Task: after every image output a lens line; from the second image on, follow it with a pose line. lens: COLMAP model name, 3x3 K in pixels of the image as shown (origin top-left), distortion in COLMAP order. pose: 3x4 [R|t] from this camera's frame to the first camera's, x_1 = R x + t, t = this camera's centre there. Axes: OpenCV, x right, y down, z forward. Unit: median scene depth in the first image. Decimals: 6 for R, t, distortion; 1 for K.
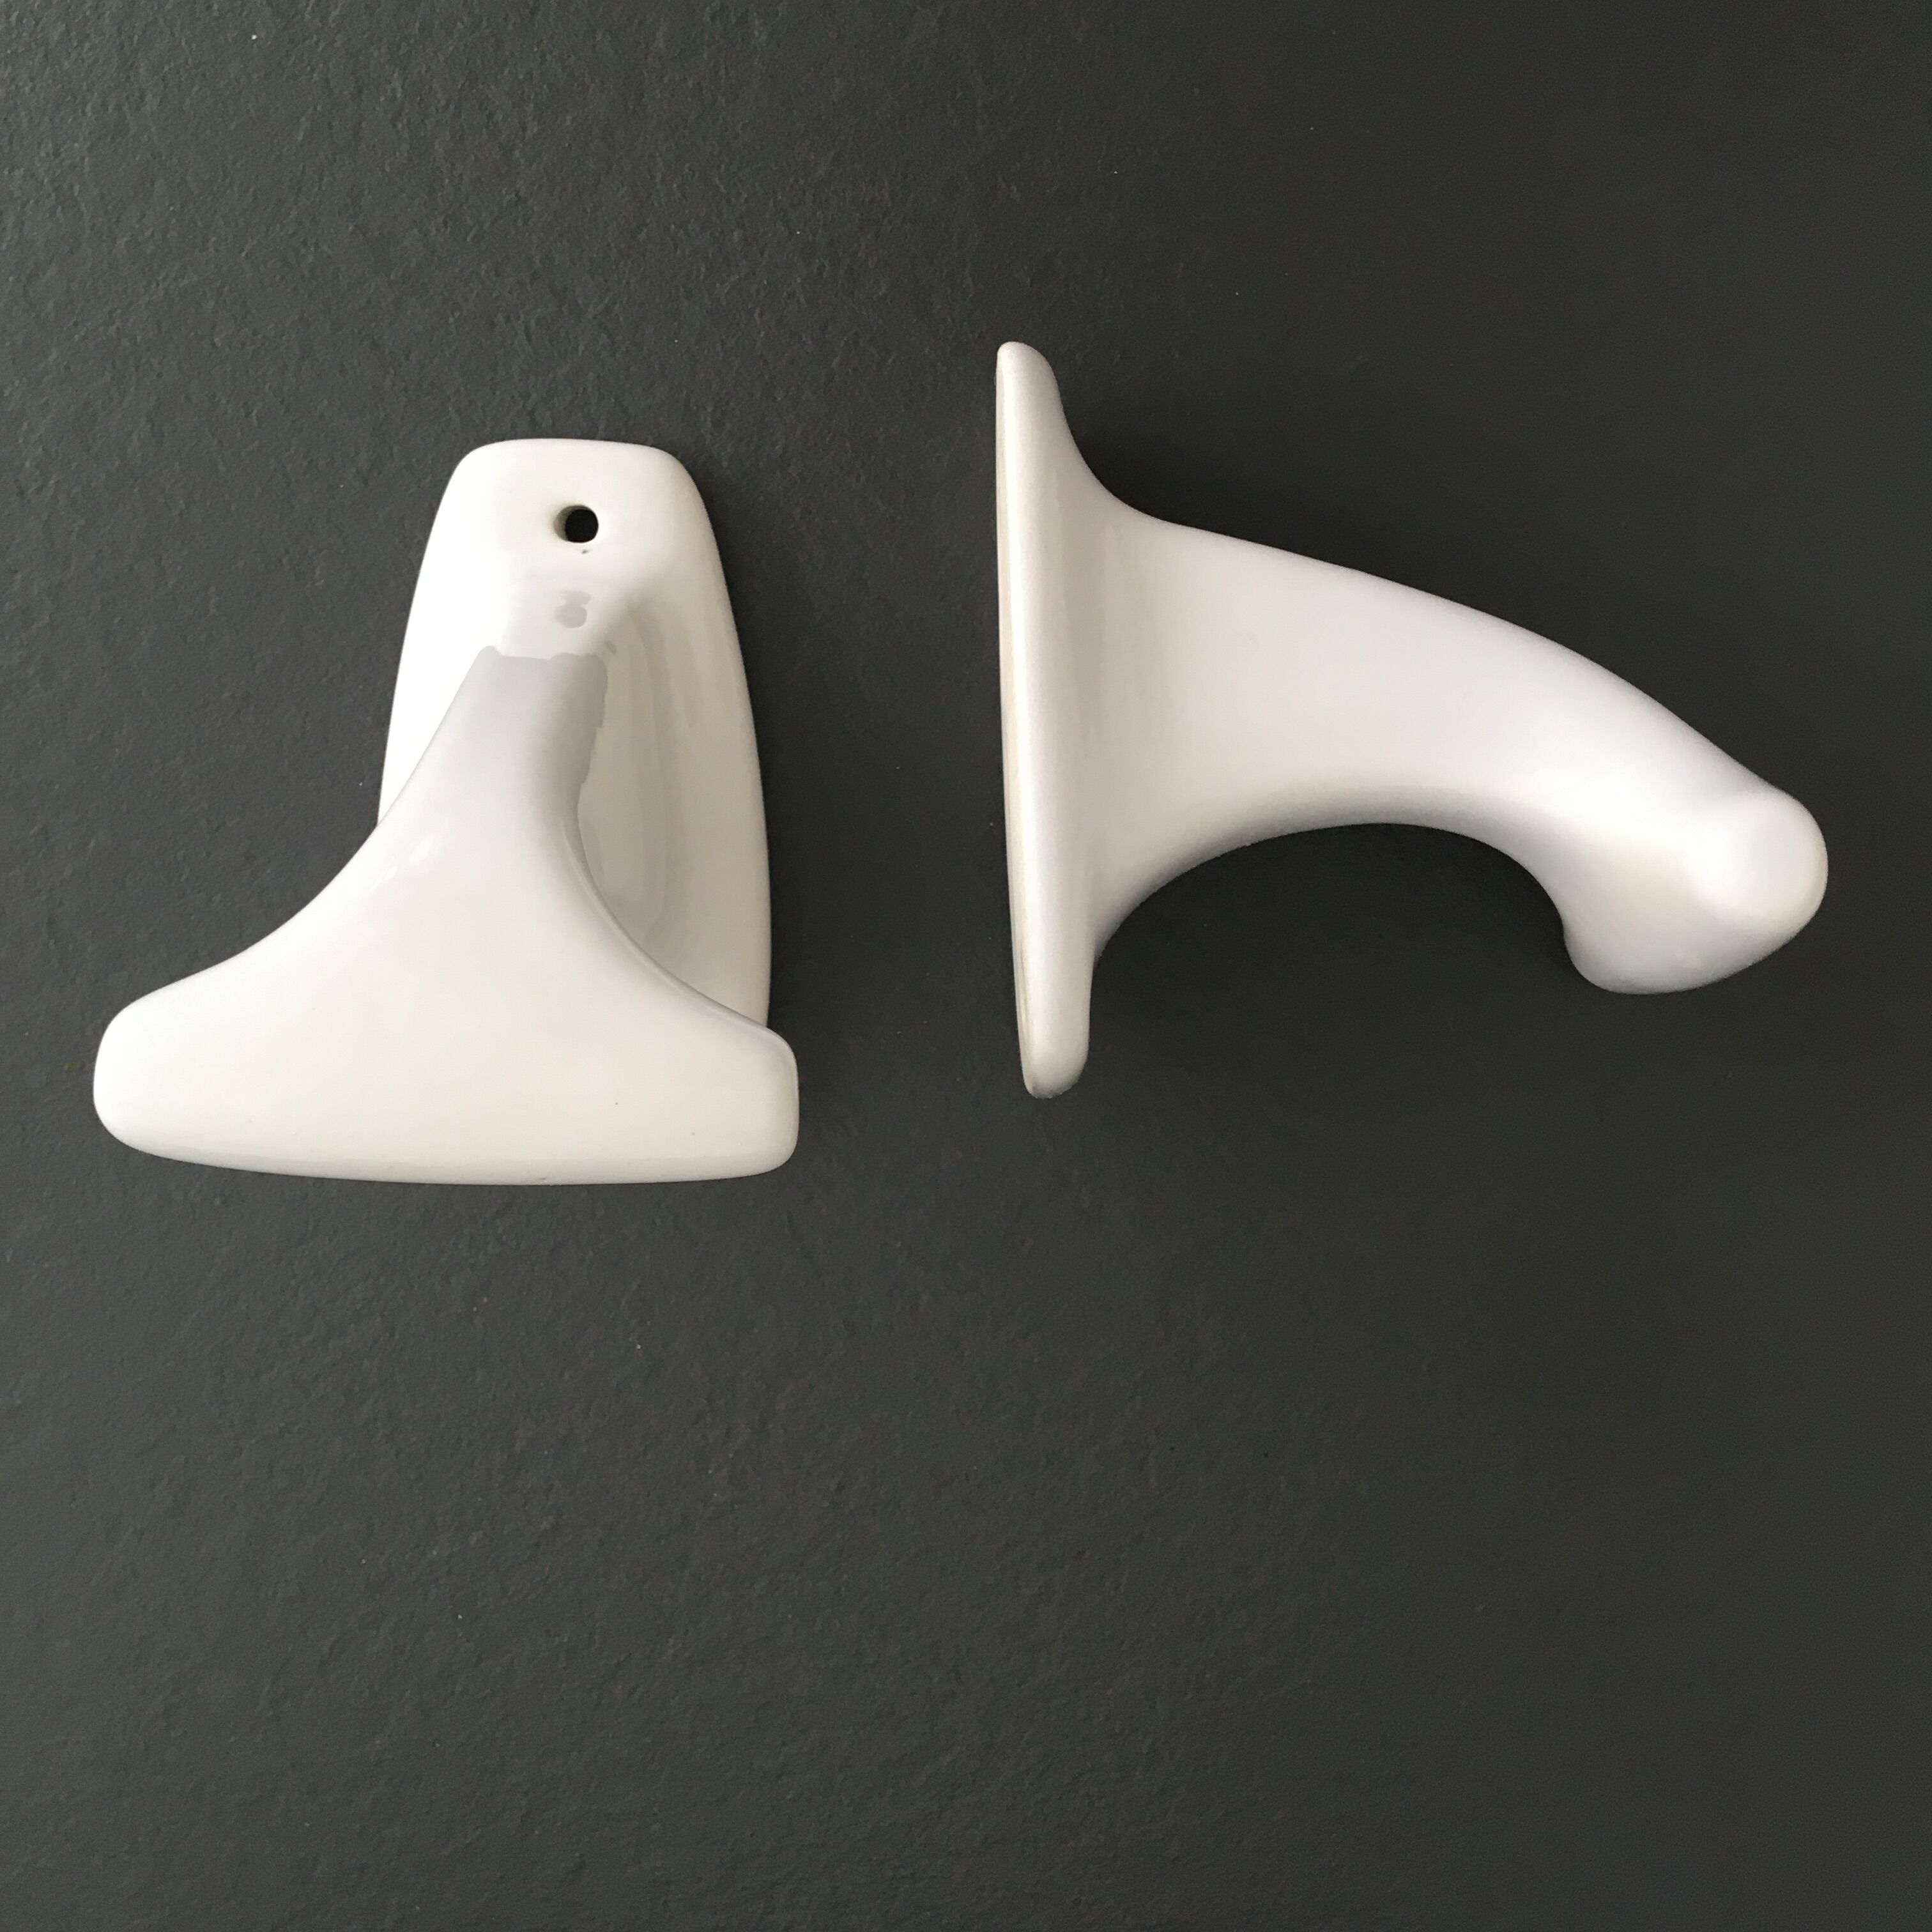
lens RADIAL K [[2226.5, 0, 966.0], [0, 2226.5, 966.0], [0, 0, 1]] dist [0.095875, -0.152422]
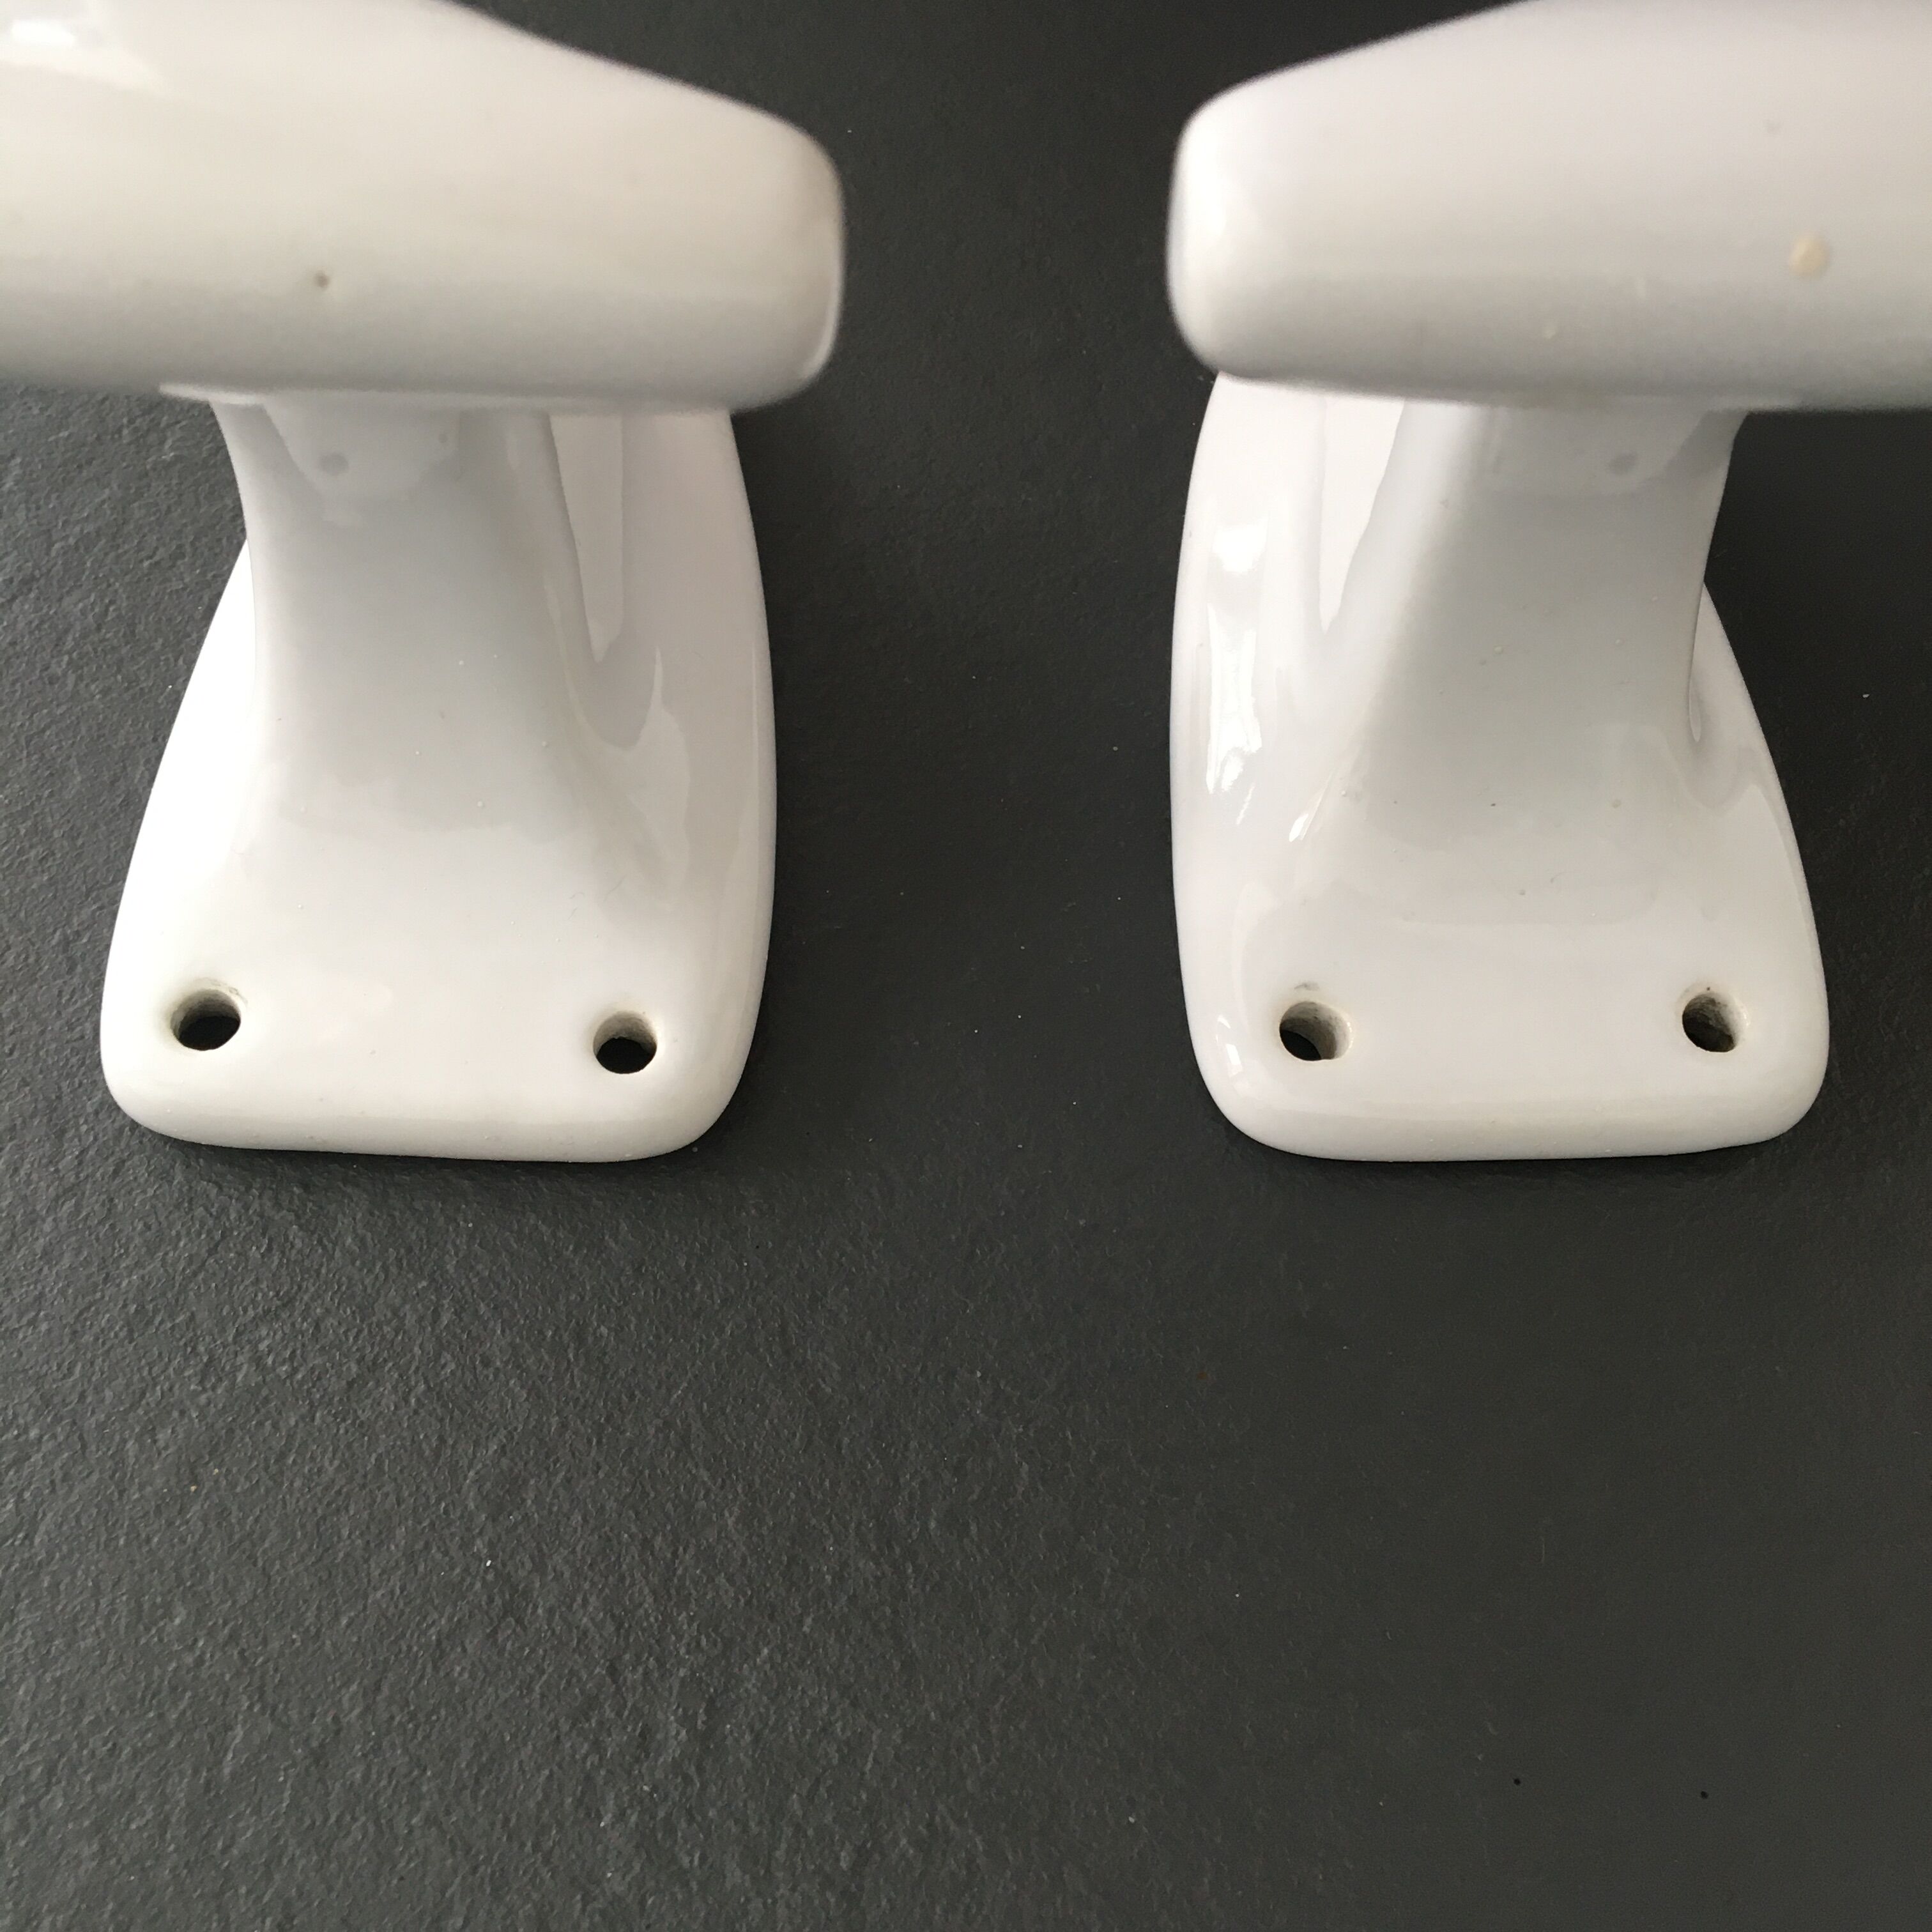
lens RADIAL K [[2210.5, 0, 924.7], [0, 2210.5, 968.2], [0, 0, 1]] dist [0.070121, -0.161763]
pose [[0.999960, 0.008196, 0.003670, -0.048049], [-0.004726, 0.827843, -0.560940, 0.364980], [-0.007635, 0.560900, 0.827849, 0.506330]]
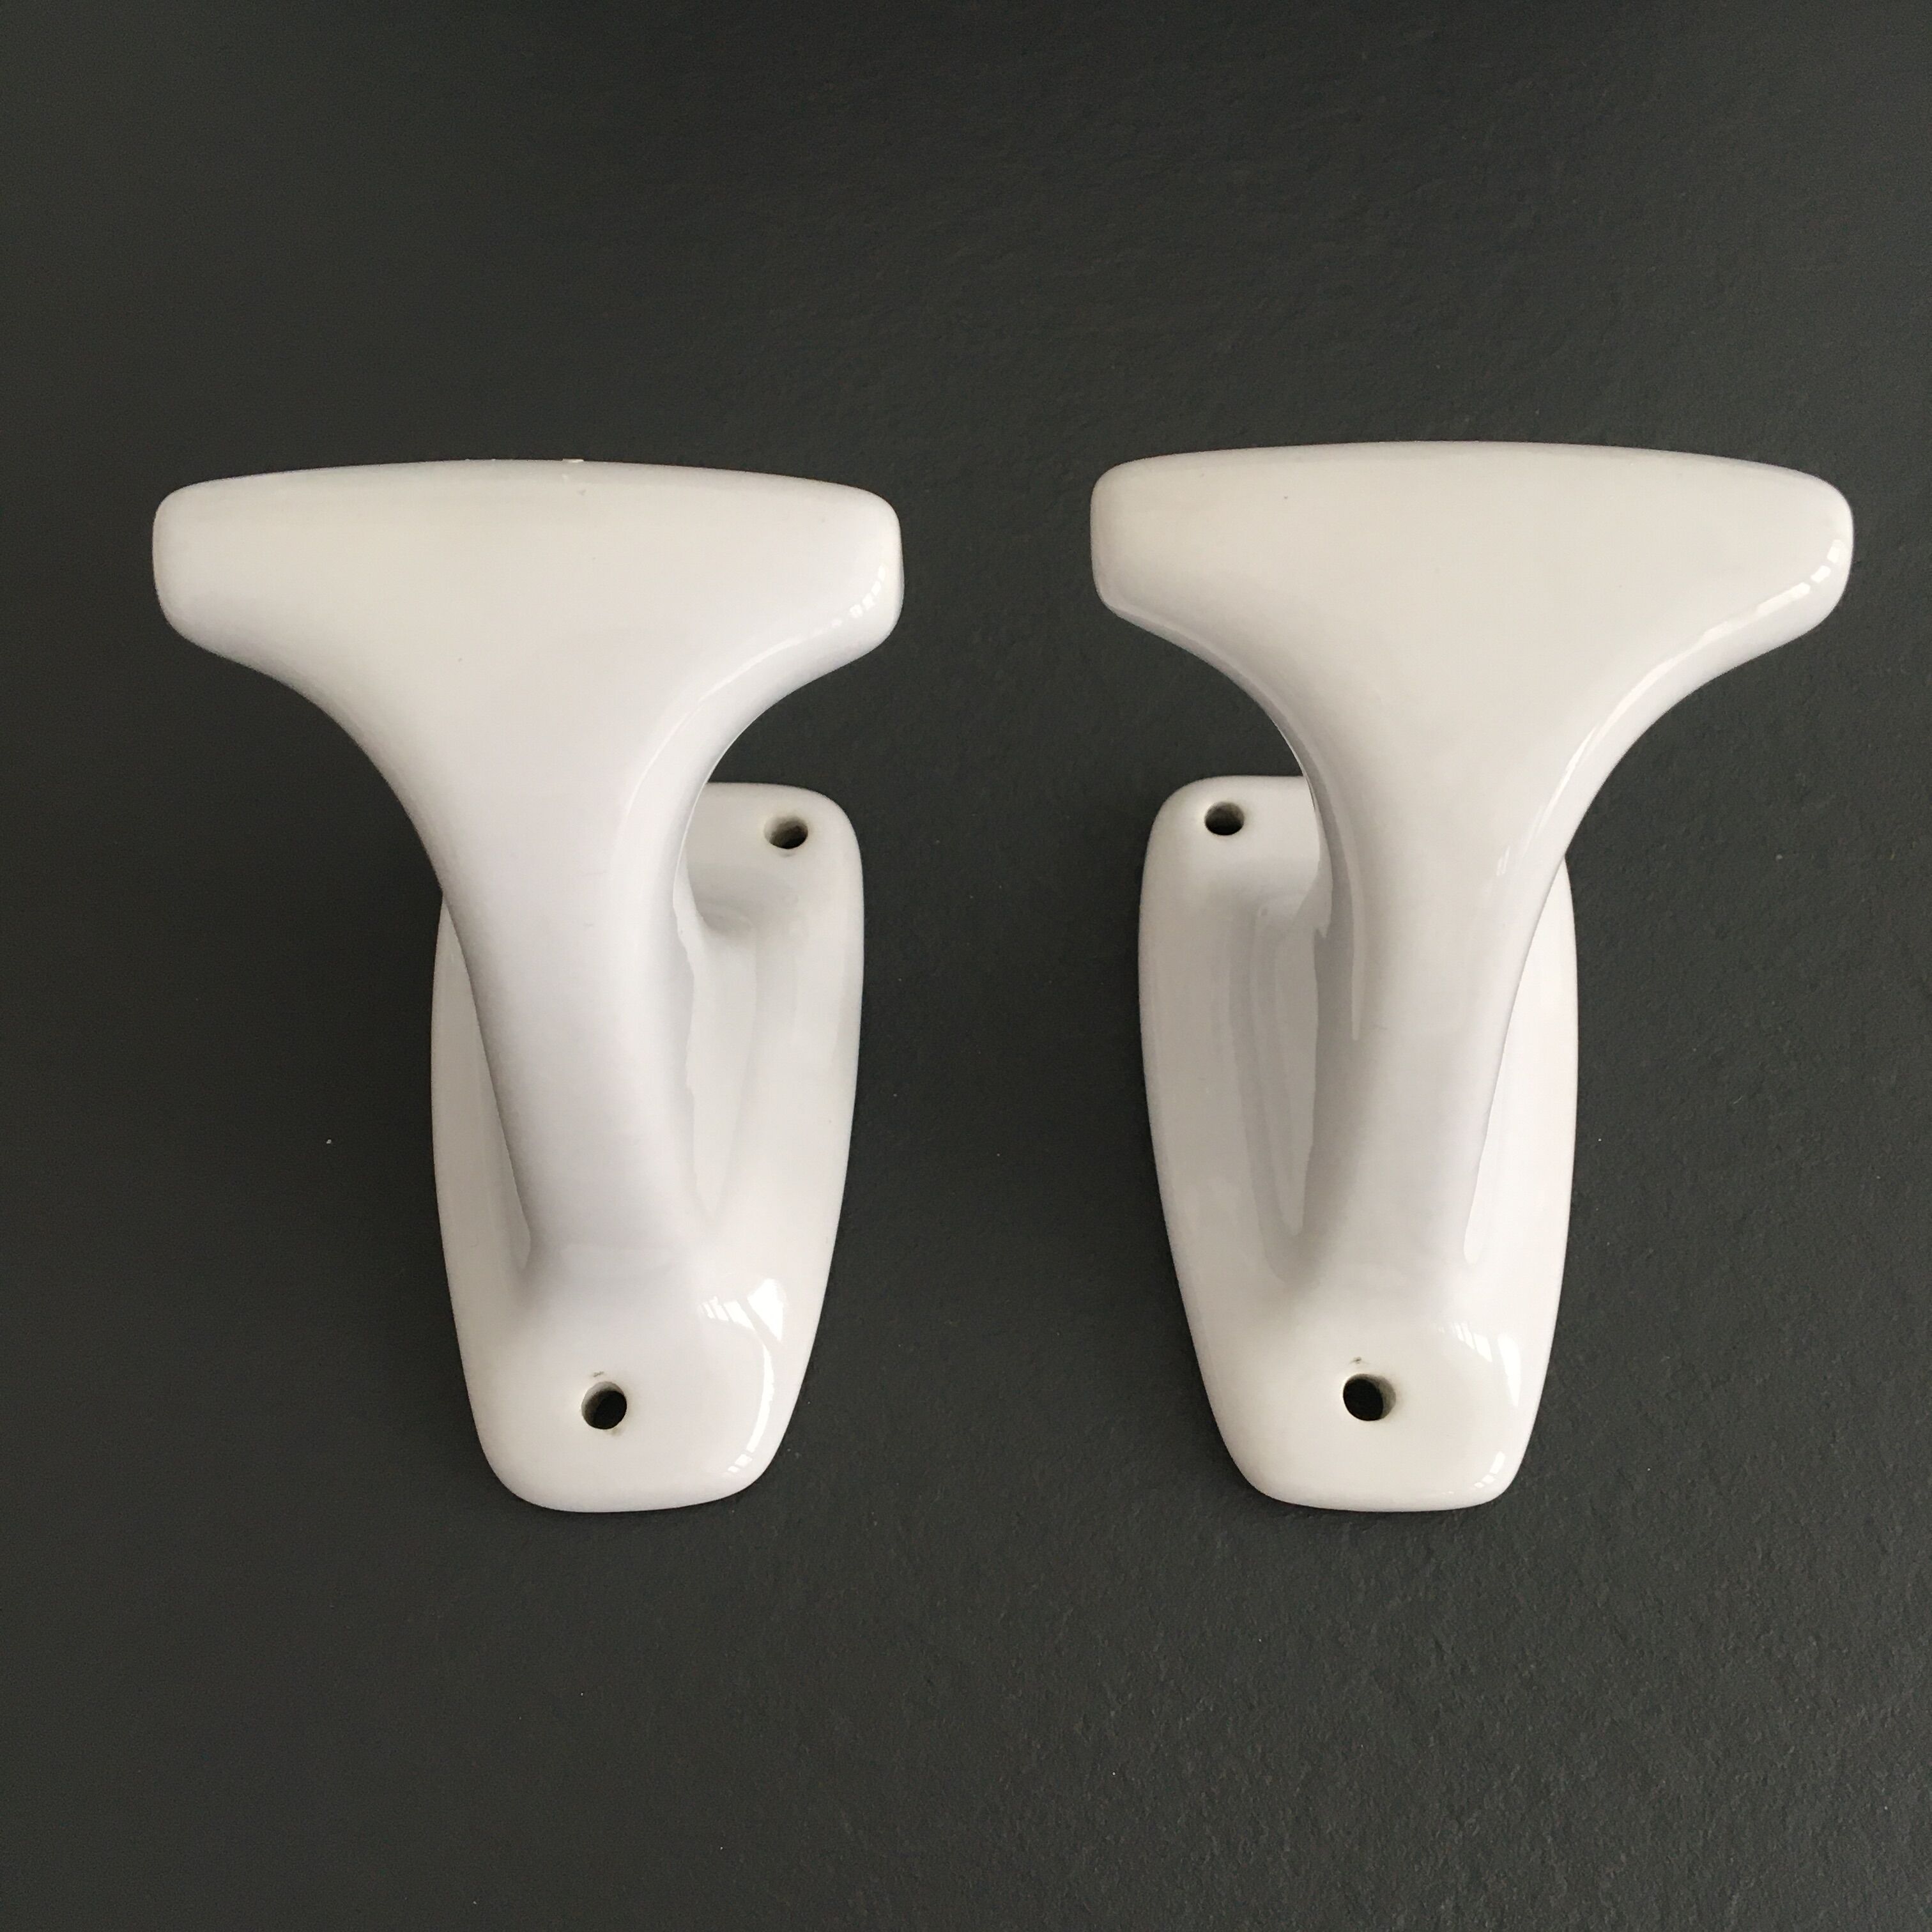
lens RADIAL K [[2226.5, 0, 966.0], [0, 2226.5, 966.0], [0, 0, 1]] dist [0.095875, -0.152422]
pose [[-0.999917, -0.011026, 0.006650, -0.023195], [0.012564, -0.948503, 0.316518, -0.307060], [0.002818, 0.316576, 0.948563, 0.132023]]
